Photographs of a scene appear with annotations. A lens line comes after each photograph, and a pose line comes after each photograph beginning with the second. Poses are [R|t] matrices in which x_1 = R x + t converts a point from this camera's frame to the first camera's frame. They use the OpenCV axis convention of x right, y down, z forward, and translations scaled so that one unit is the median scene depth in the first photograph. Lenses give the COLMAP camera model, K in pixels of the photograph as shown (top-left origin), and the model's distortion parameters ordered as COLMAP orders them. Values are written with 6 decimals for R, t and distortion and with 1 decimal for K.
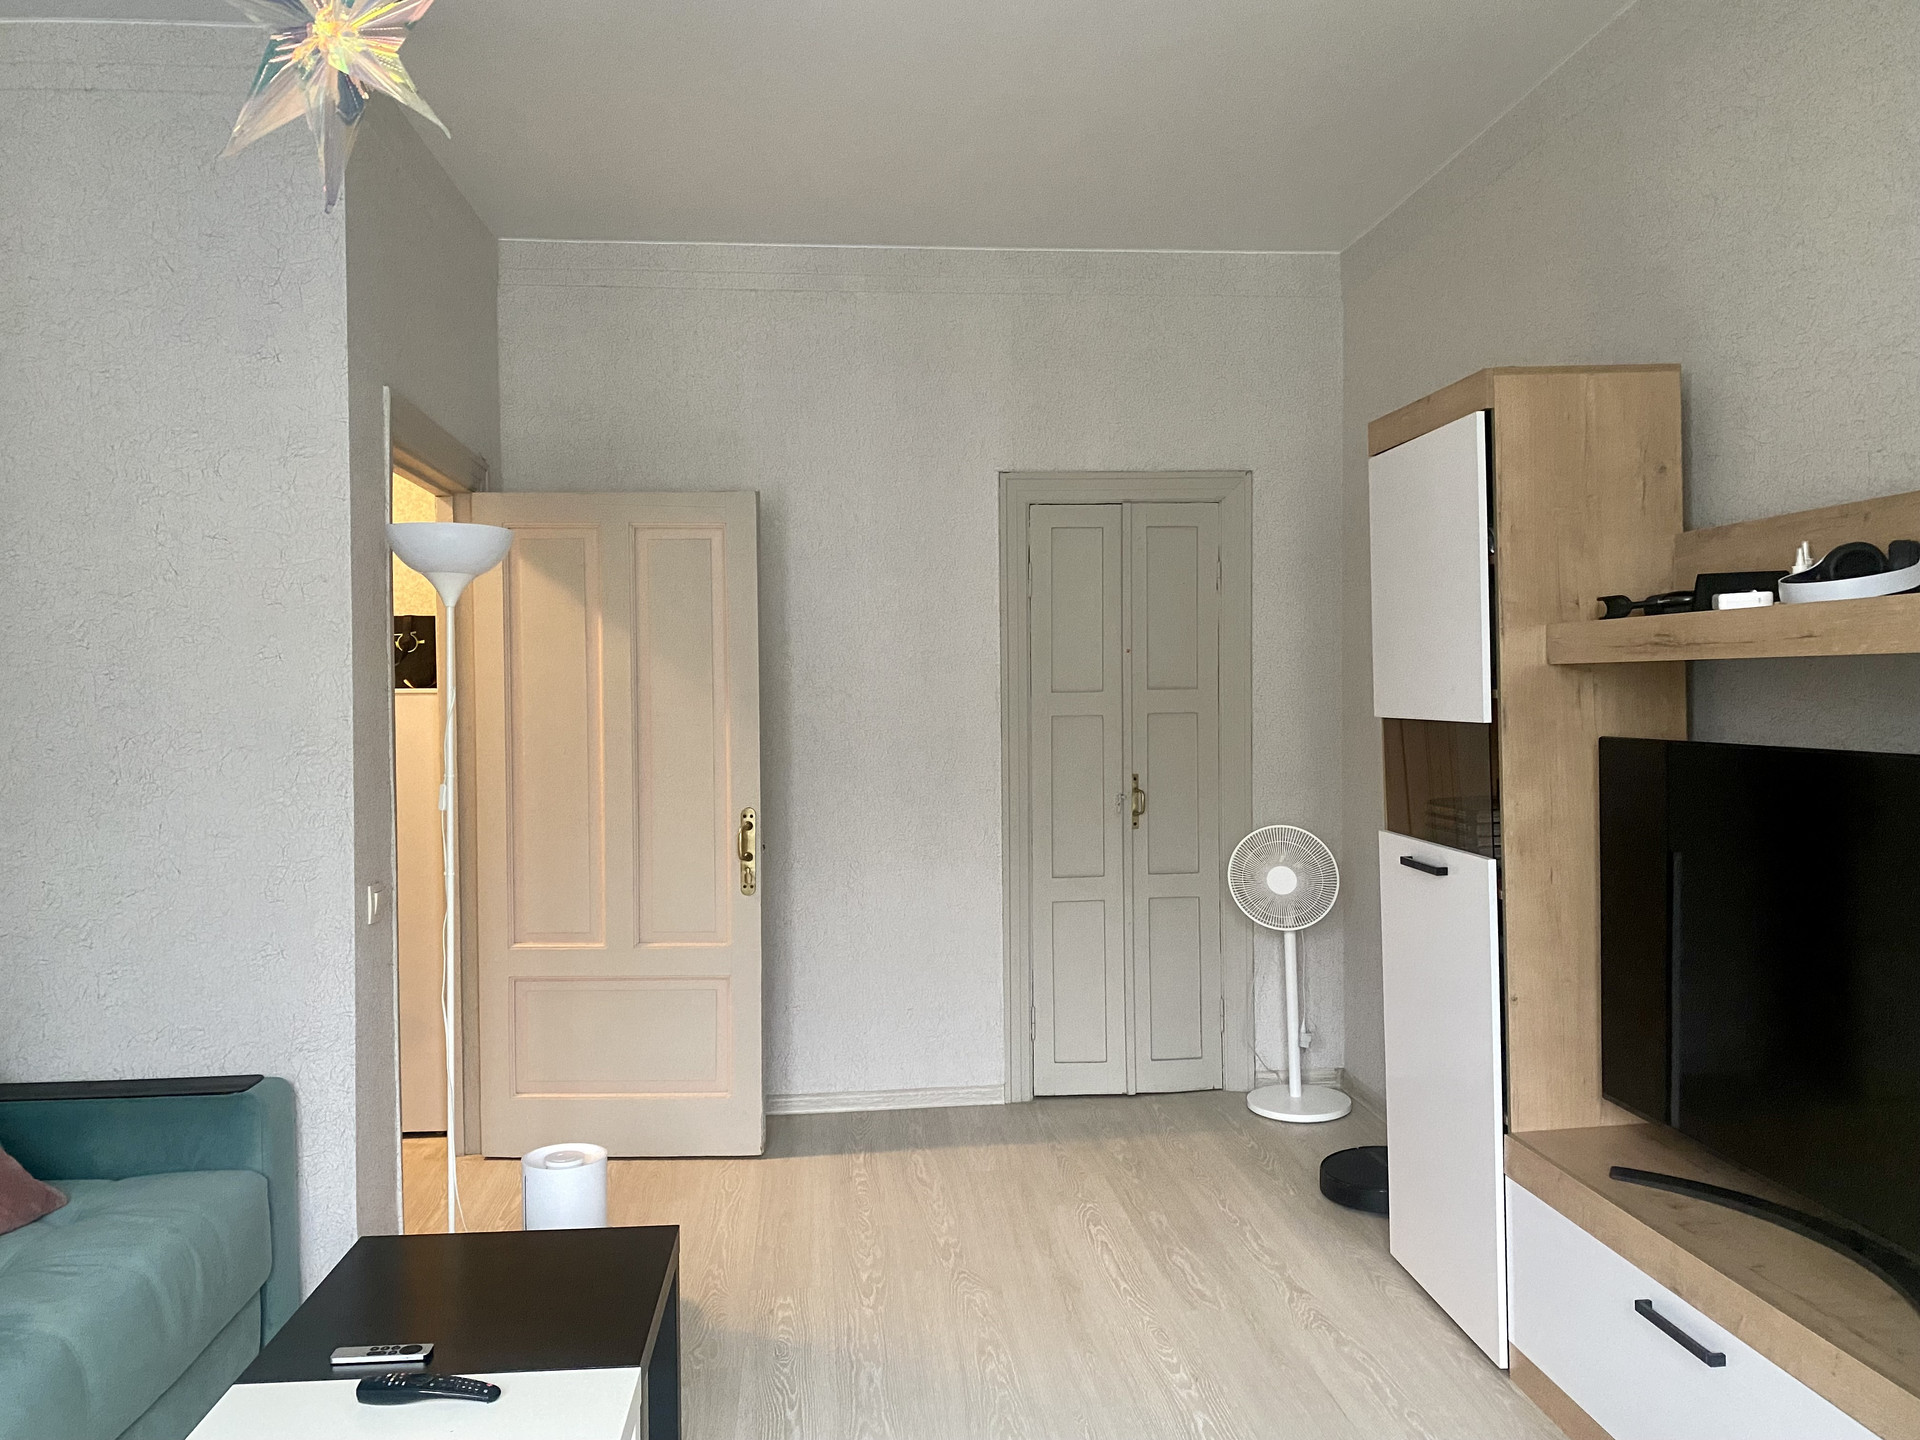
lens RADIAL K [[1494.0, 0, 953.5], [0, 1494.0, 729.0], [0, 0, 1]] dist [0.057719, 0.000377]
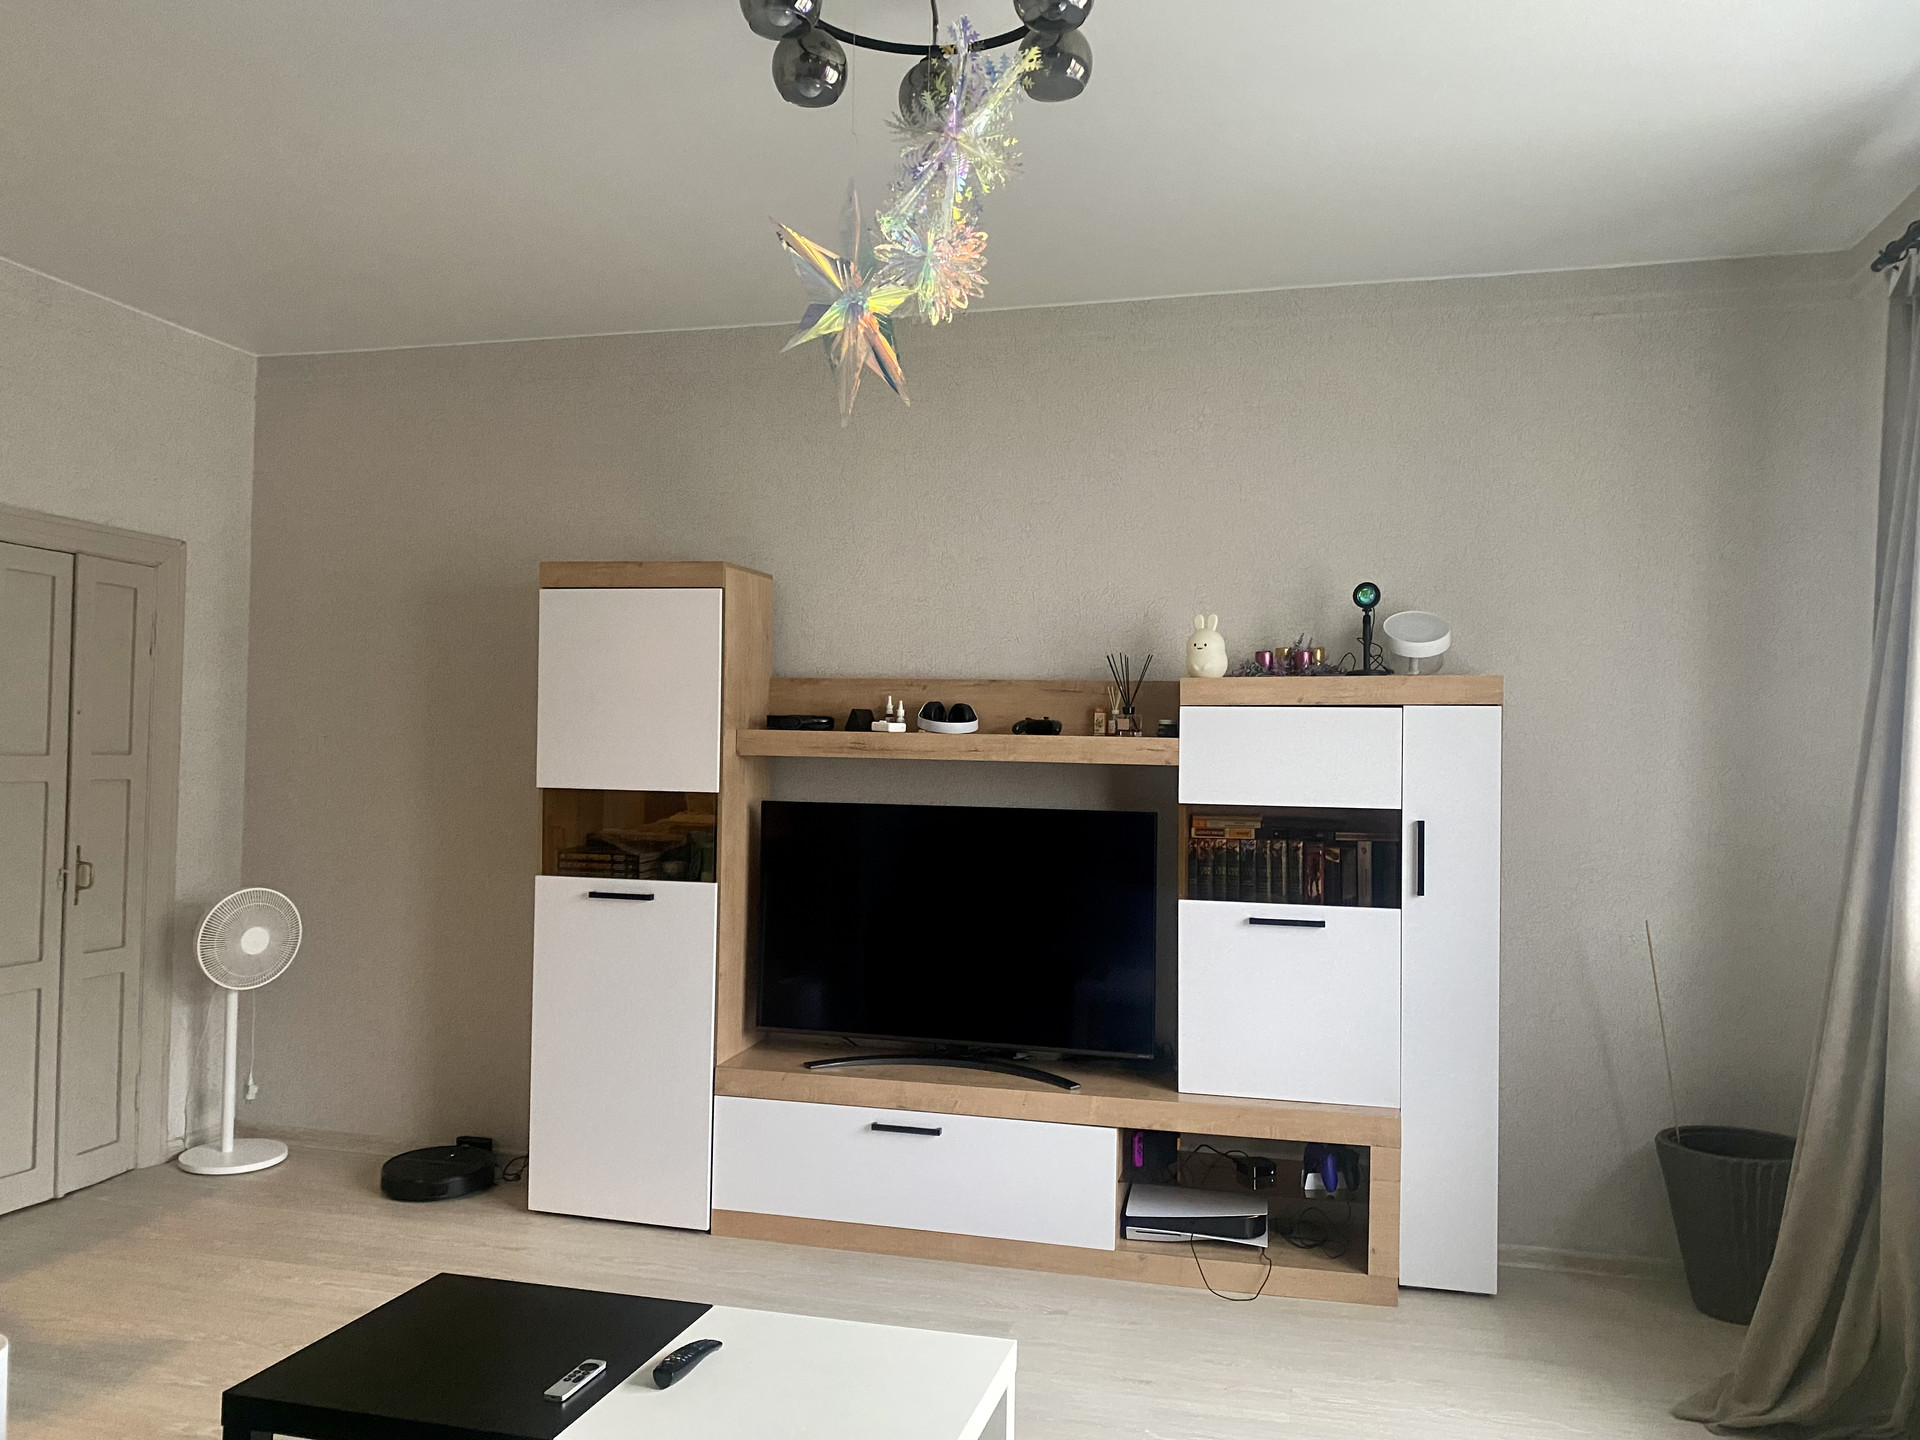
lens RADIAL K [[1494.0, 0, 955.5], [0, 1494.0, 715.0], [0, 0, 1]] dist [0.057719, 0.000377]
pose [[0.323519, 0.049165, 0.944943, -0.808568], [-0.001936, 0.998681, -0.051298, -0.004420], [-0.946220, 0.014767, 0.323188, 0.236876]]
